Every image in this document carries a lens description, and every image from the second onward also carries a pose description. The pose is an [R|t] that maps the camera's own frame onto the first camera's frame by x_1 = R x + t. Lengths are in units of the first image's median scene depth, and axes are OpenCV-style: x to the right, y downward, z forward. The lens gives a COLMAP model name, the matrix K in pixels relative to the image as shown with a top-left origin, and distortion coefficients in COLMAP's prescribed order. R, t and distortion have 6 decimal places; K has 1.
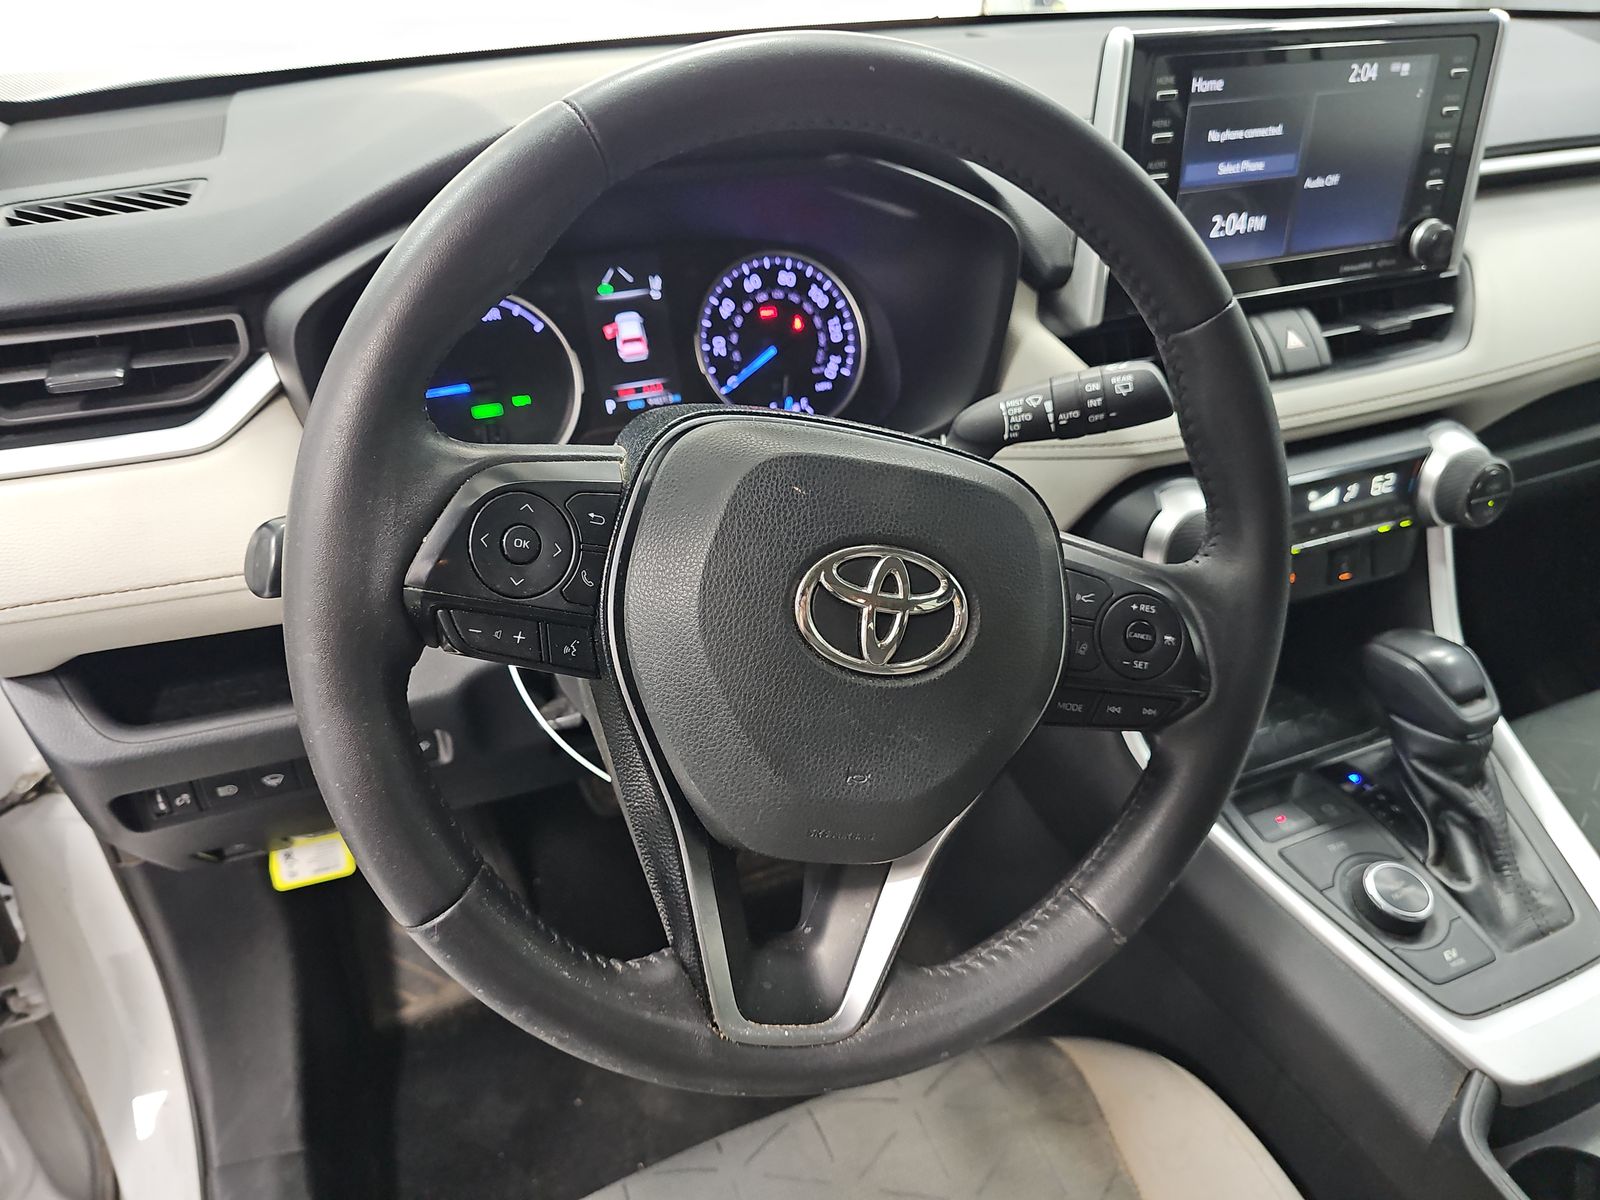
lens RADIAL K [[1104.4, 0, 796.4], [0, 1104.4, 612.0], [0, 0, 1]] dist [0.044101, -0.057327]
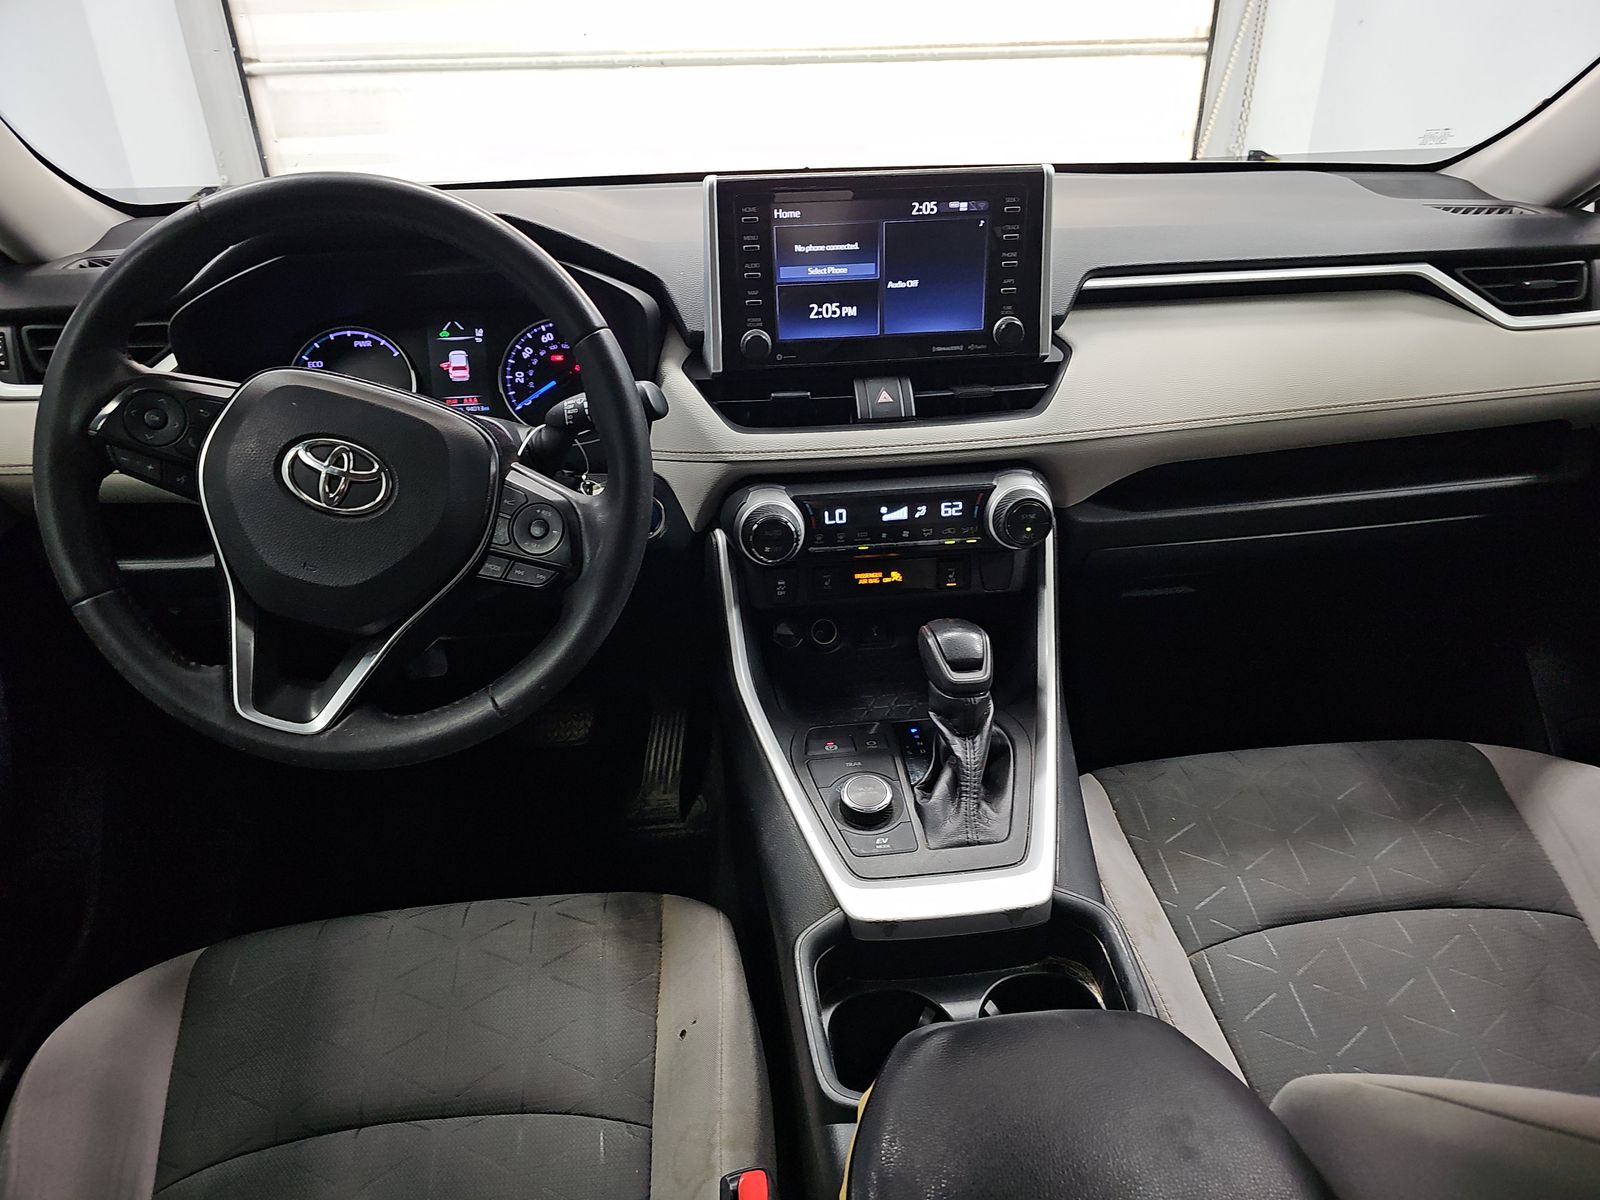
lens RADIAL K [[1056.4, 0, 785.4], [0, 1056.4, 617.1], [0, 0, 1]] dist [0.039004, -0.038491]
pose [[0.959304, 0.116584, -0.257186, 0.689955], [-0.140120, 0.987282, -0.075103, 0.138260], [0.245160, 0.108083, 0.963439, -0.256581]]
